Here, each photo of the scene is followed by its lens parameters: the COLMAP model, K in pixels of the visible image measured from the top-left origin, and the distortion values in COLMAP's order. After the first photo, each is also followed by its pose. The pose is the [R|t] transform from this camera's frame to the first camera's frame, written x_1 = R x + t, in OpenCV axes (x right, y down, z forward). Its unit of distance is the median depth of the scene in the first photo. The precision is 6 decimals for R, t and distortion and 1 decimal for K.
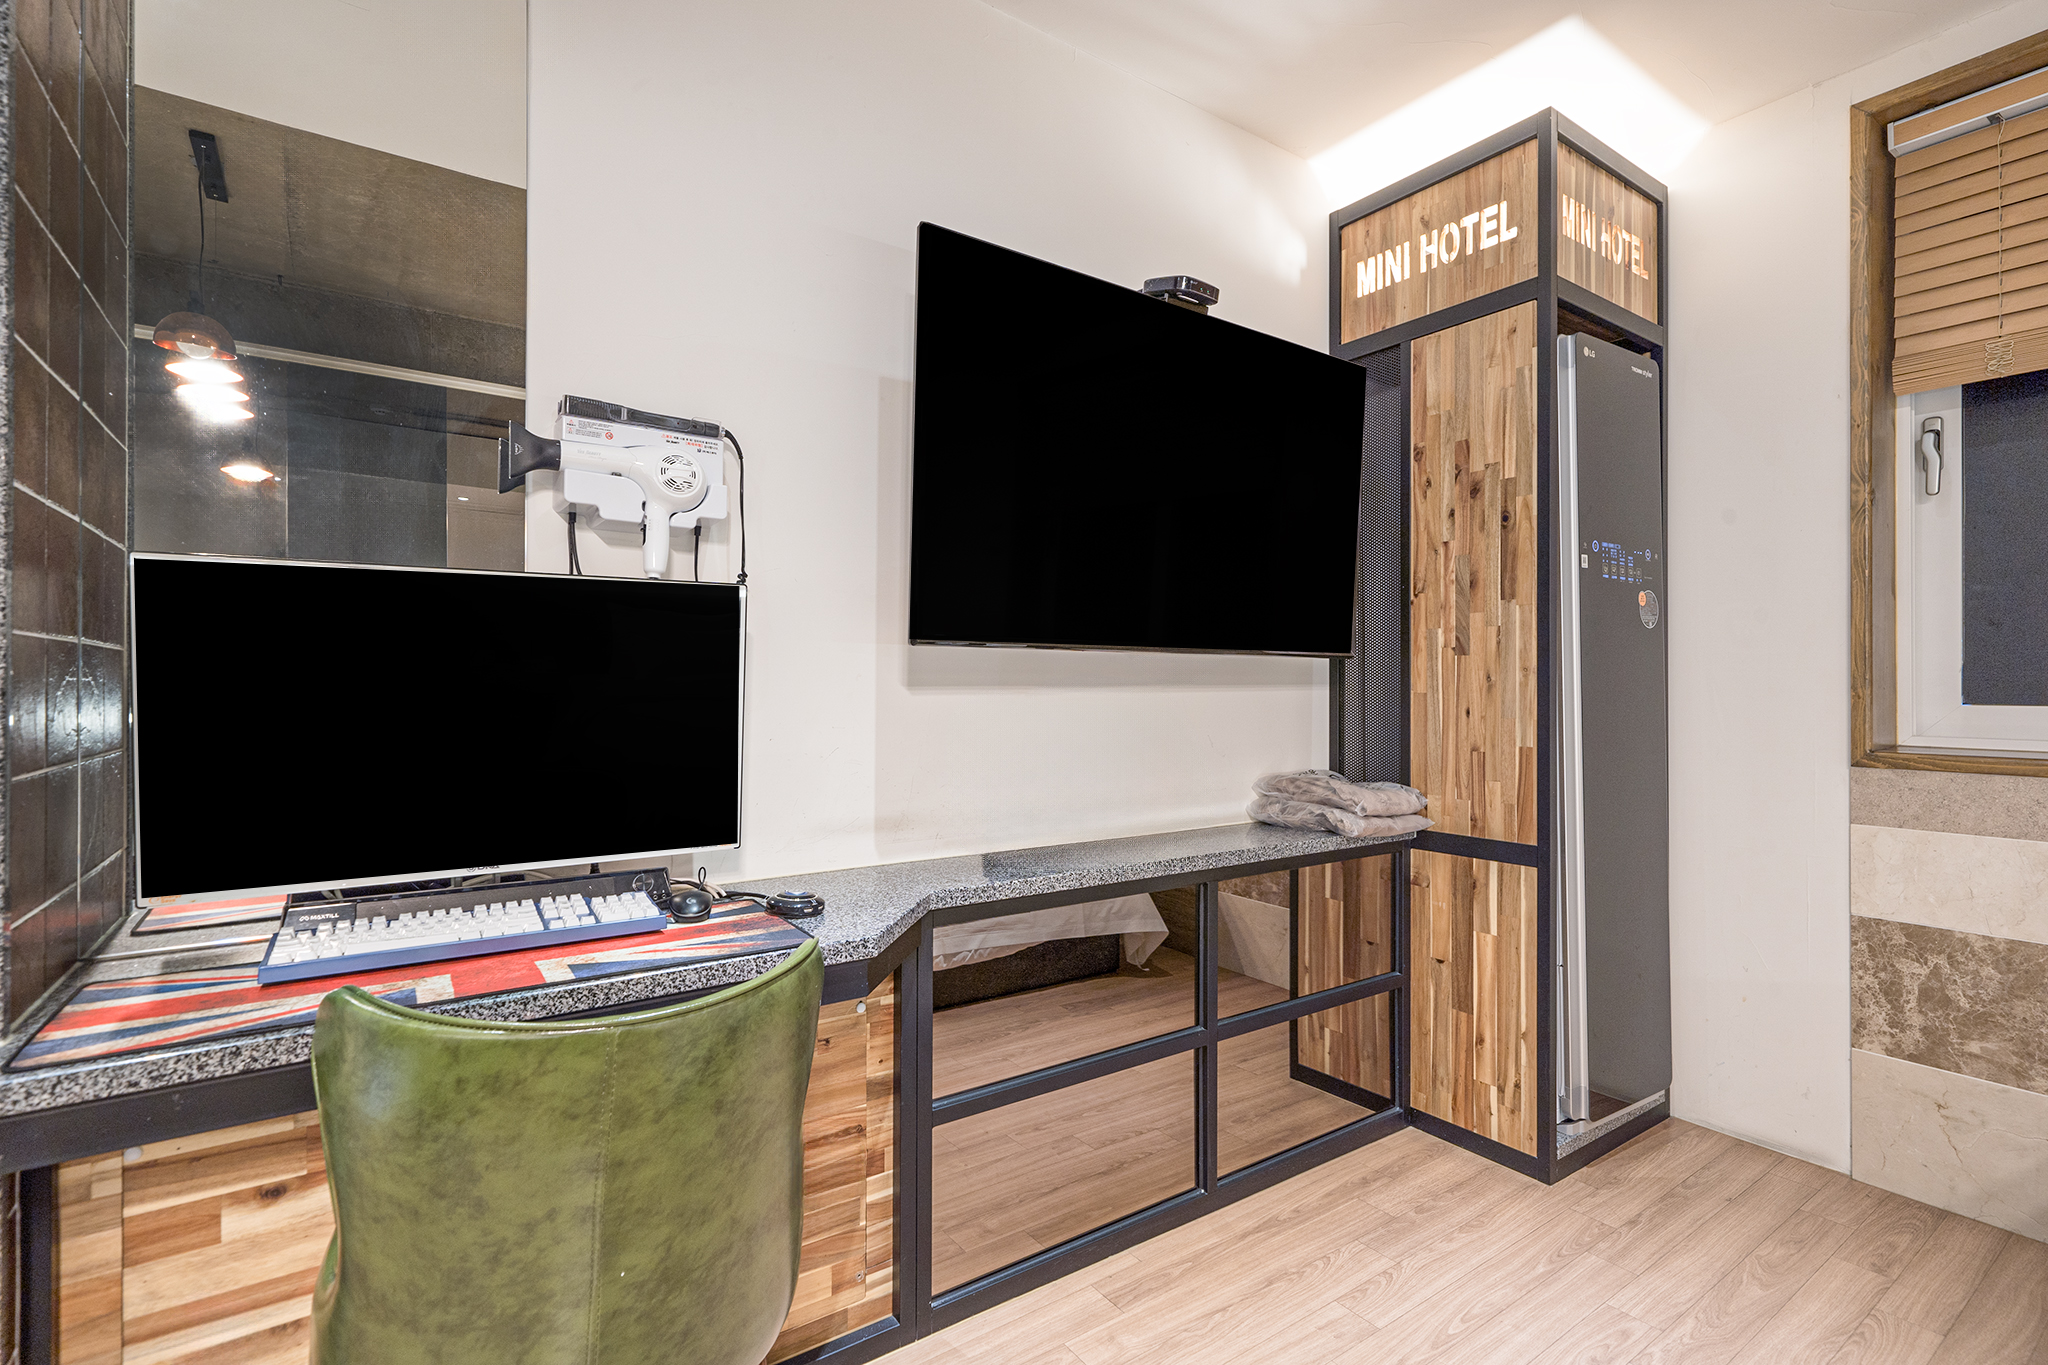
lens RADIAL K [[965.9, 0, 1060.8], [0, 965.9, 680.0], [0, 0, 1]] dist [0.000342, 0.000239]
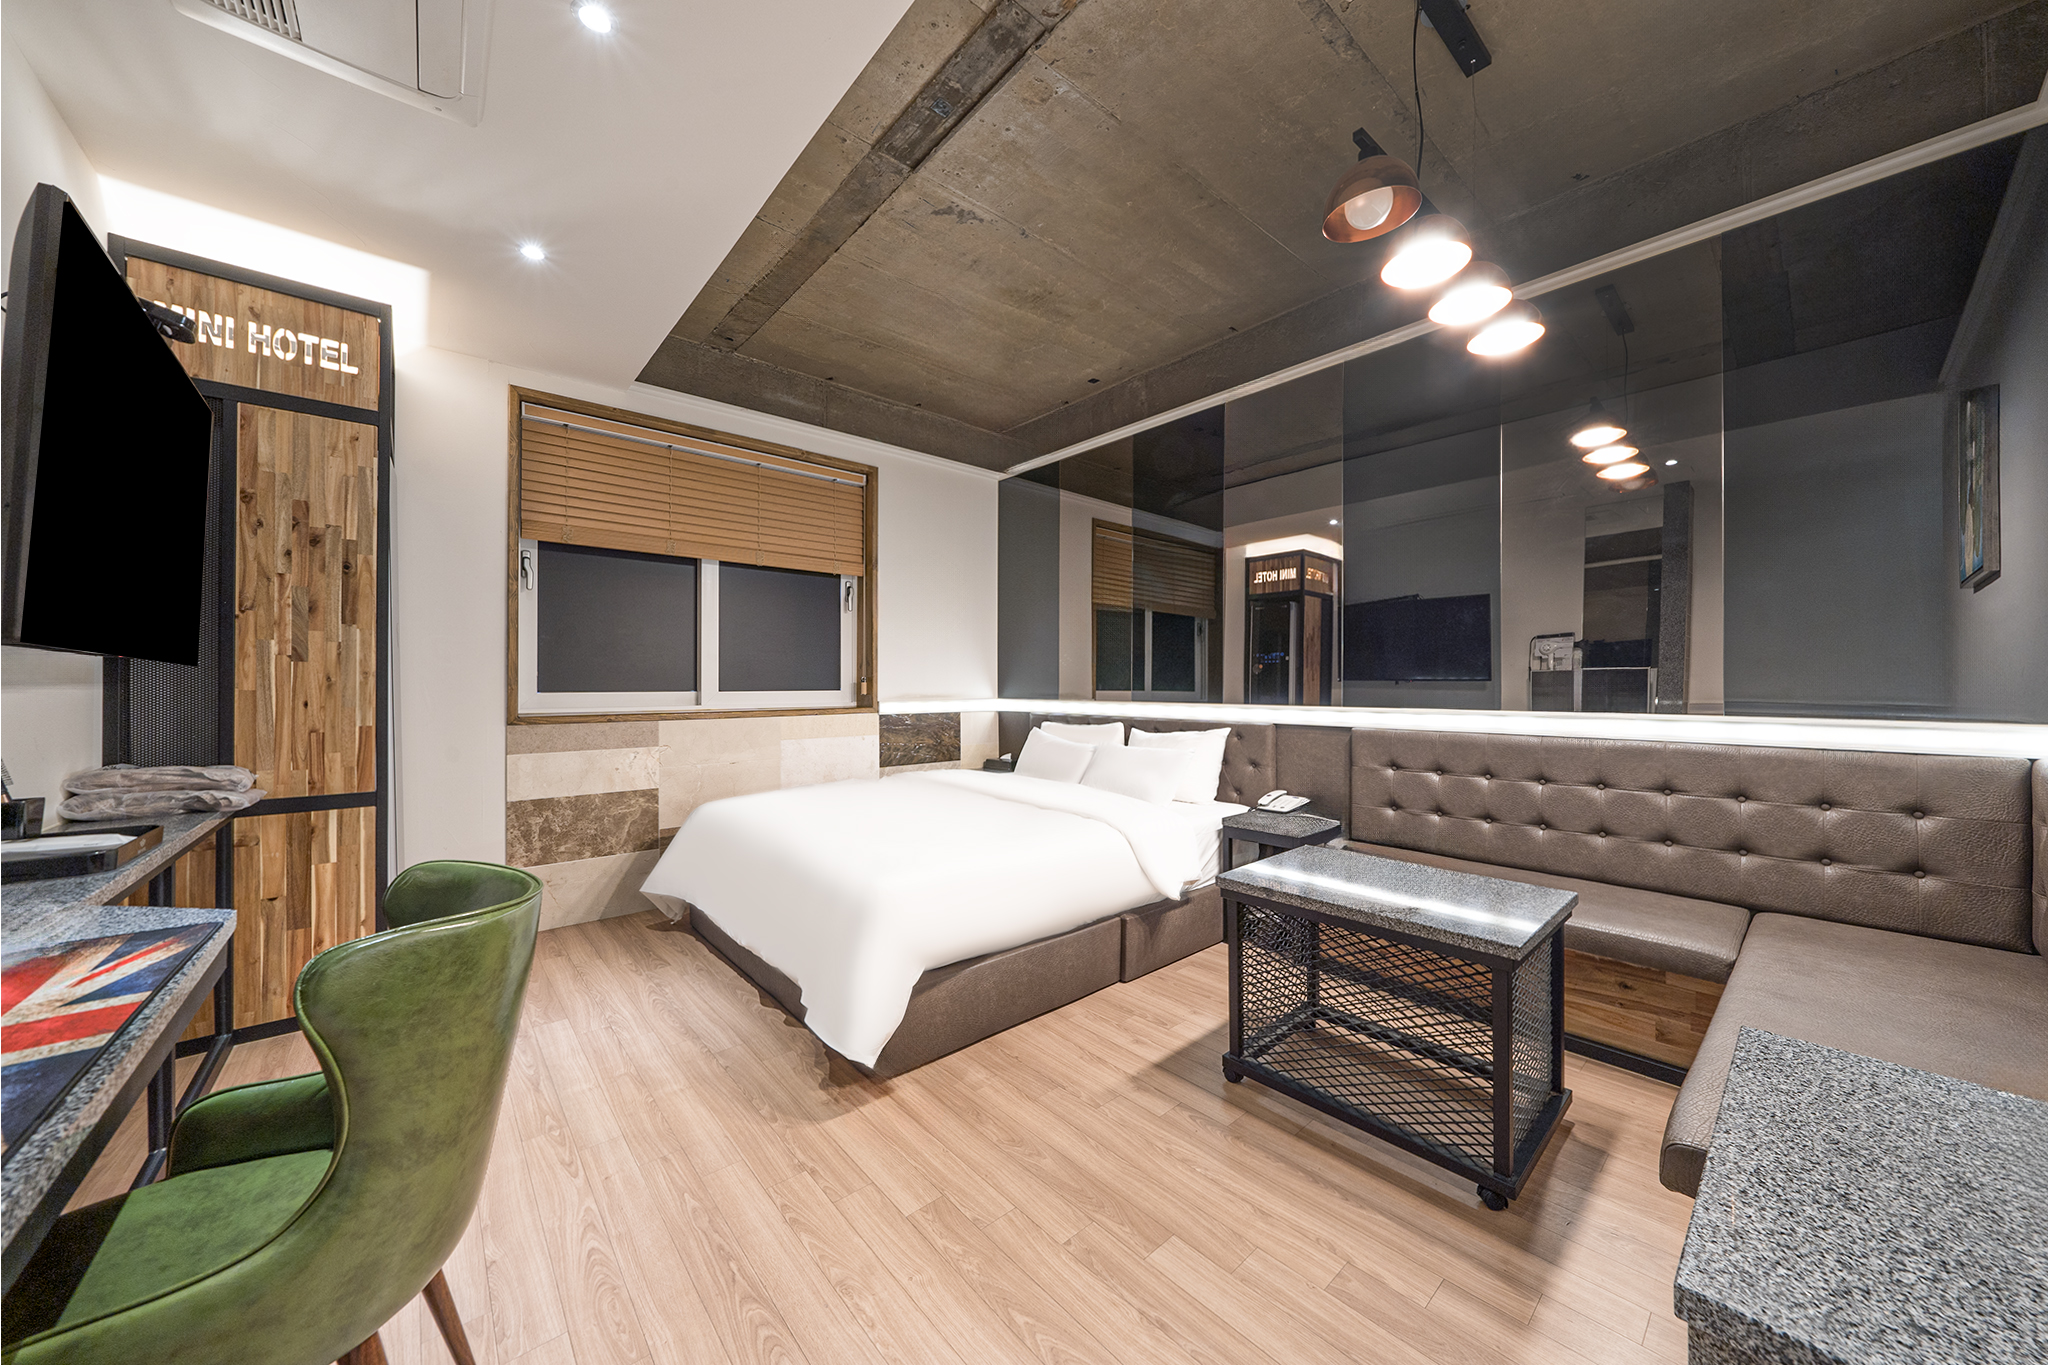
lens RADIAL K [[696.0, 0, 1022.6], [0, 696.0, 678.2], [0, 0, 1]] dist [-0.001403, -0.000166]
pose [[-0.091527, 0.003873, 0.995795, -0.654451], [-0.005489, 0.999975, -0.004394, -0.004128], [-0.995787, -0.005868, -0.091504, 0.098695]]
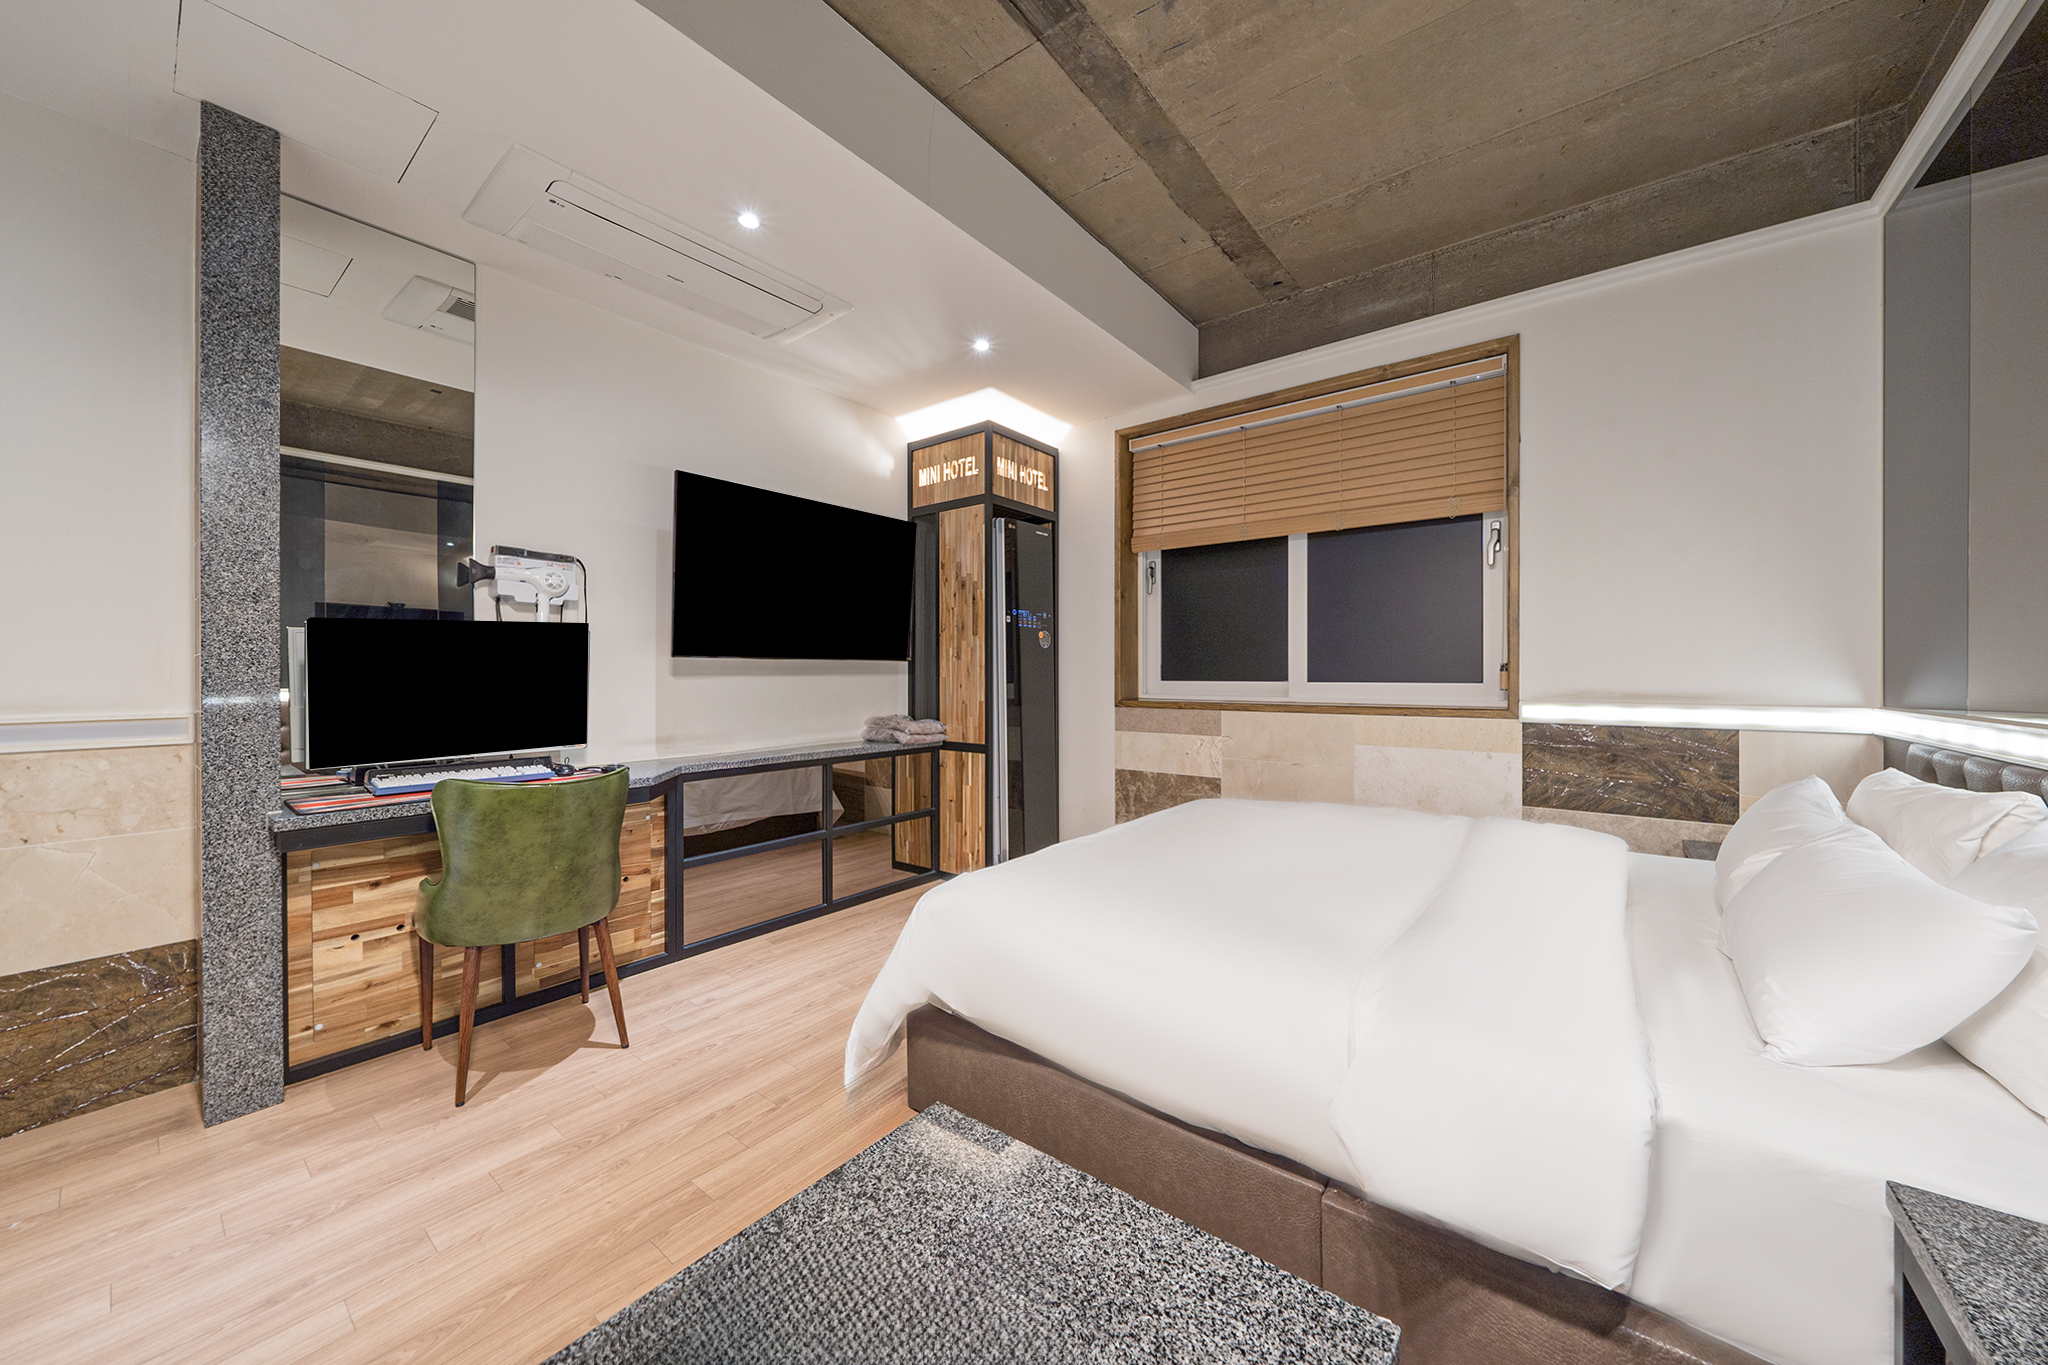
lens RADIAL K [[715.5, 0, 1061.3], [0, 715.5, 672.2], [0, 0, 1]] dist [-0.001474, -0.000155]
pose [[0.953425, -0.003818, 0.301605, 0.153541], [0.002282, 0.999983, 0.005445, -0.006408], [-0.301620, -0.004503, 0.953417, -0.642072]]
